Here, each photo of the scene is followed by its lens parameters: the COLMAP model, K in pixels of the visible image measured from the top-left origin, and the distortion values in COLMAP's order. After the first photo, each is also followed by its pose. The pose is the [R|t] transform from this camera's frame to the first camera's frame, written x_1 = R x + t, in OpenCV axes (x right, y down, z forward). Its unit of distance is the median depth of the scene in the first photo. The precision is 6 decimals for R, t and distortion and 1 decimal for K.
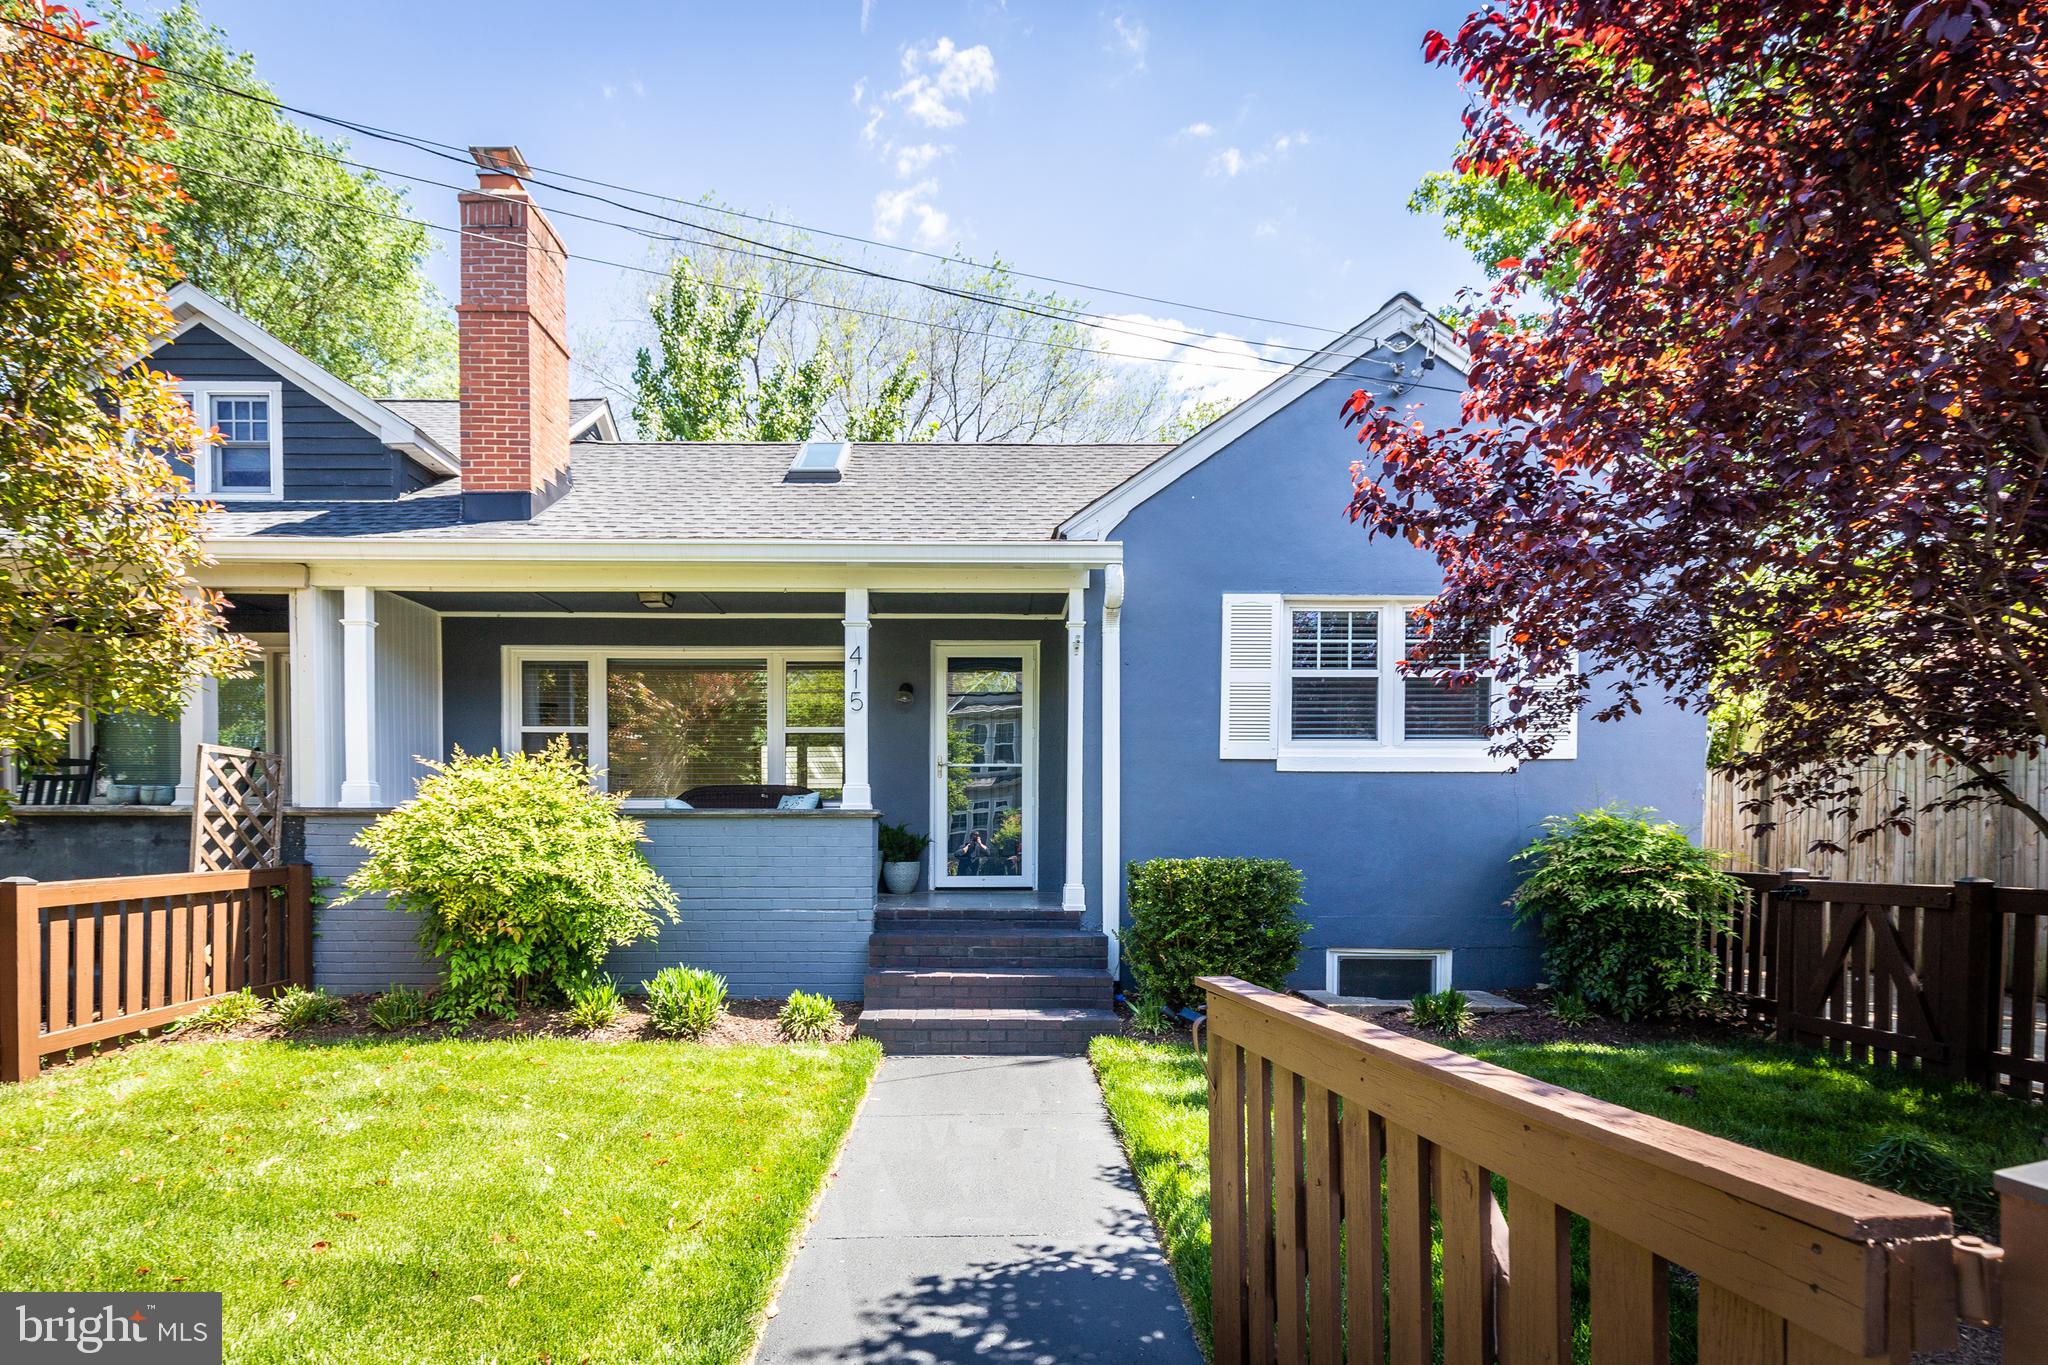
lens RADIAL K [[985.1, 0, 1028.7], [0, 985.1, 849.7], [0, 0, 1]] dist [0.001359, -0.000622]
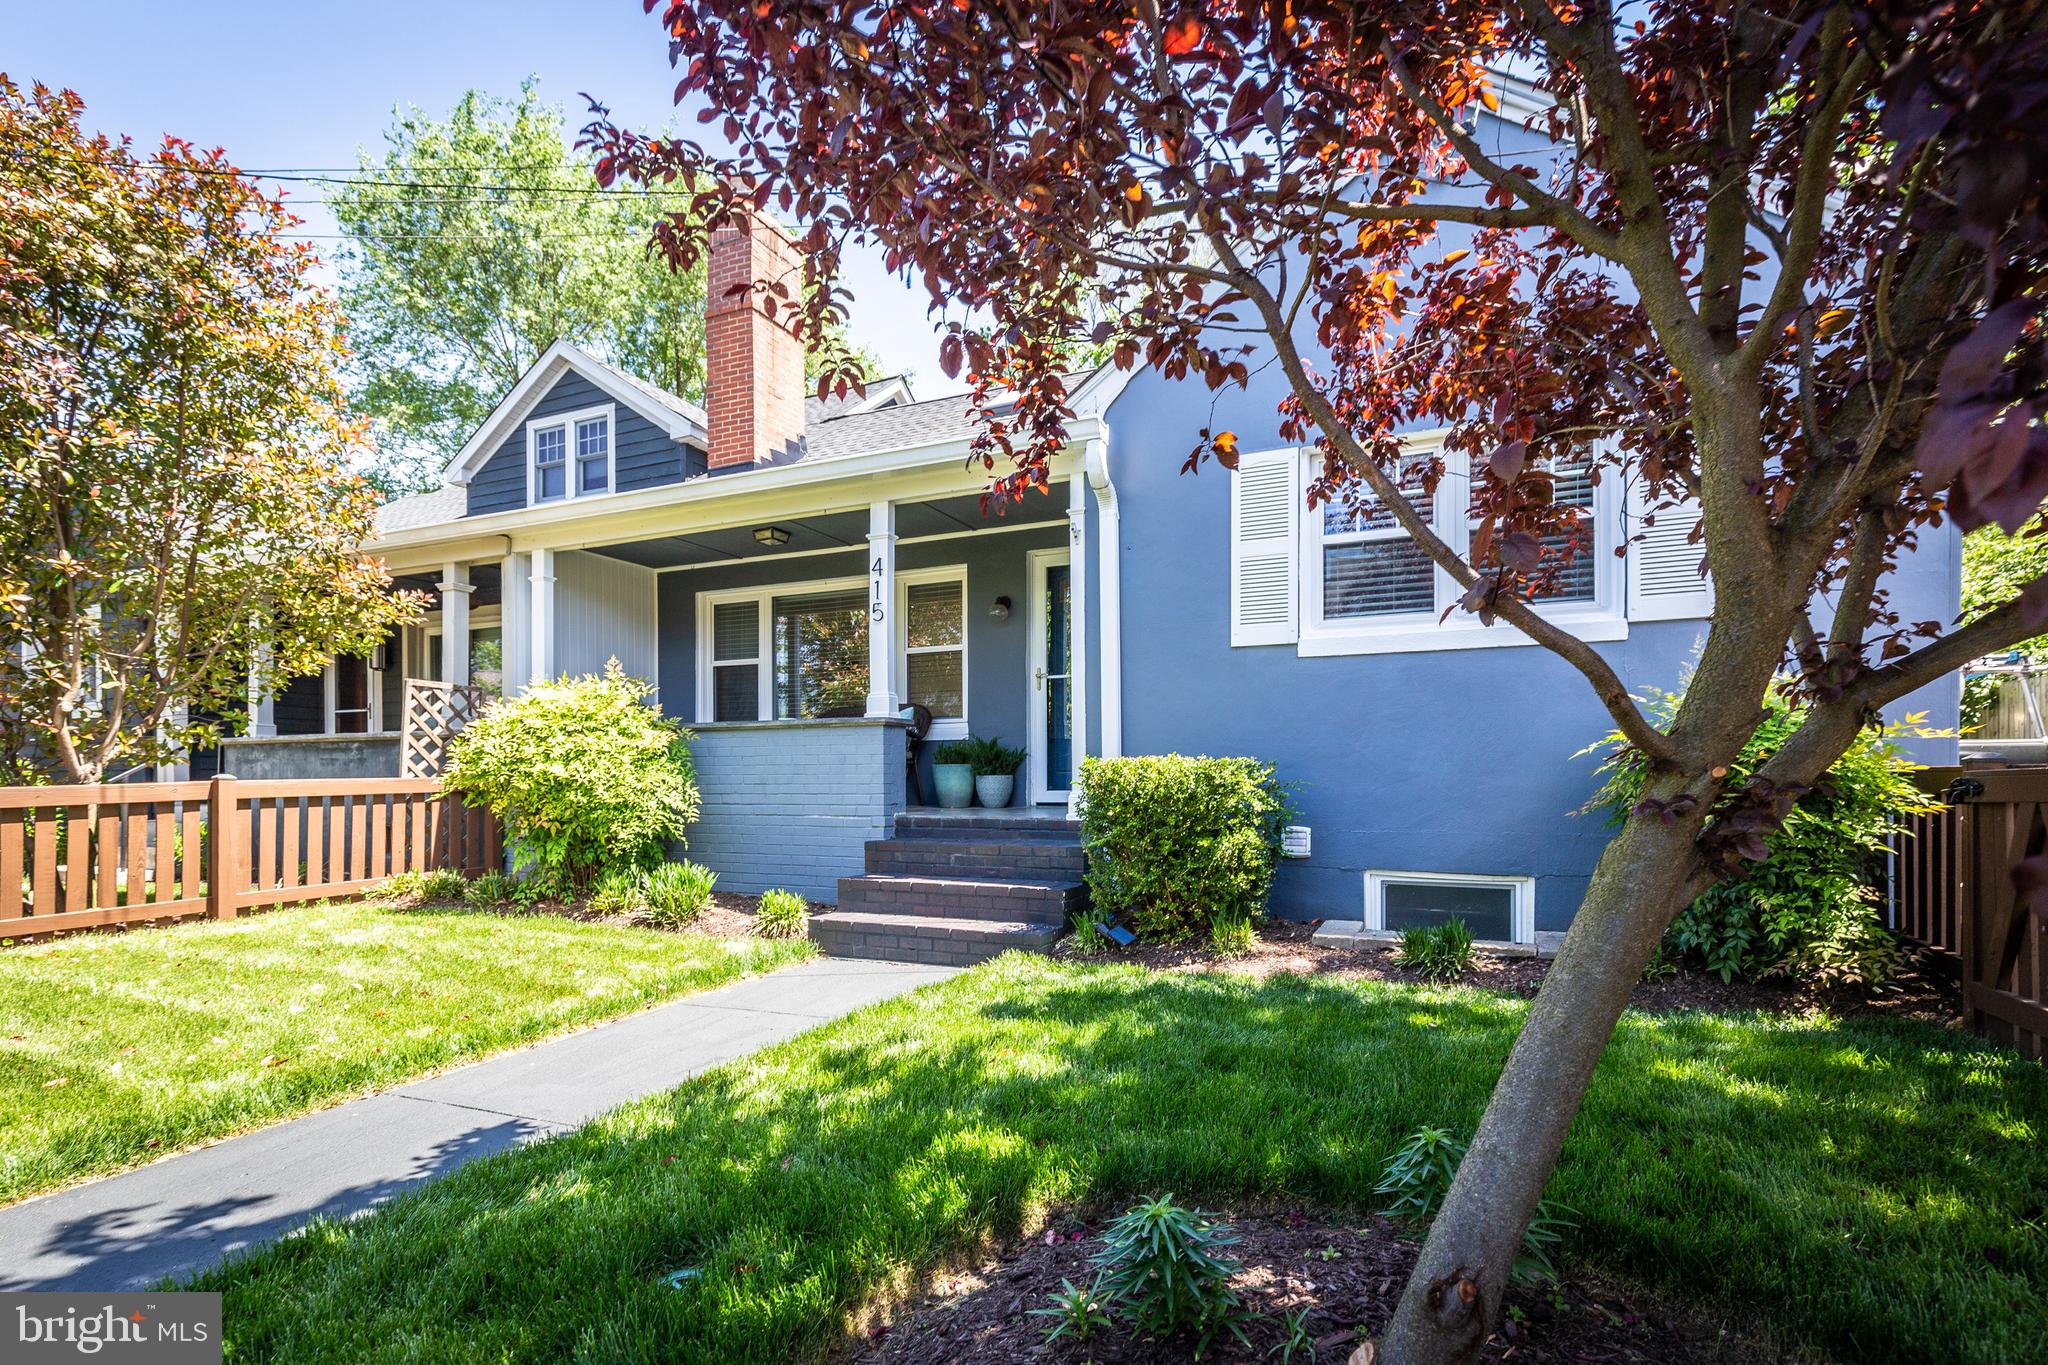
lens RADIAL K [[958.2, 0, 1042.9], [0, 958.2, 781.2], [0, 0, 1]] dist [0.003291, -0.000779]
pose [[0.913472, -0.003971, -0.406883, 0.424617], [0.001578, 0.999979, -0.006219, 0.034234], [0.406899, 0.005039, 0.913459, 0.177383]]
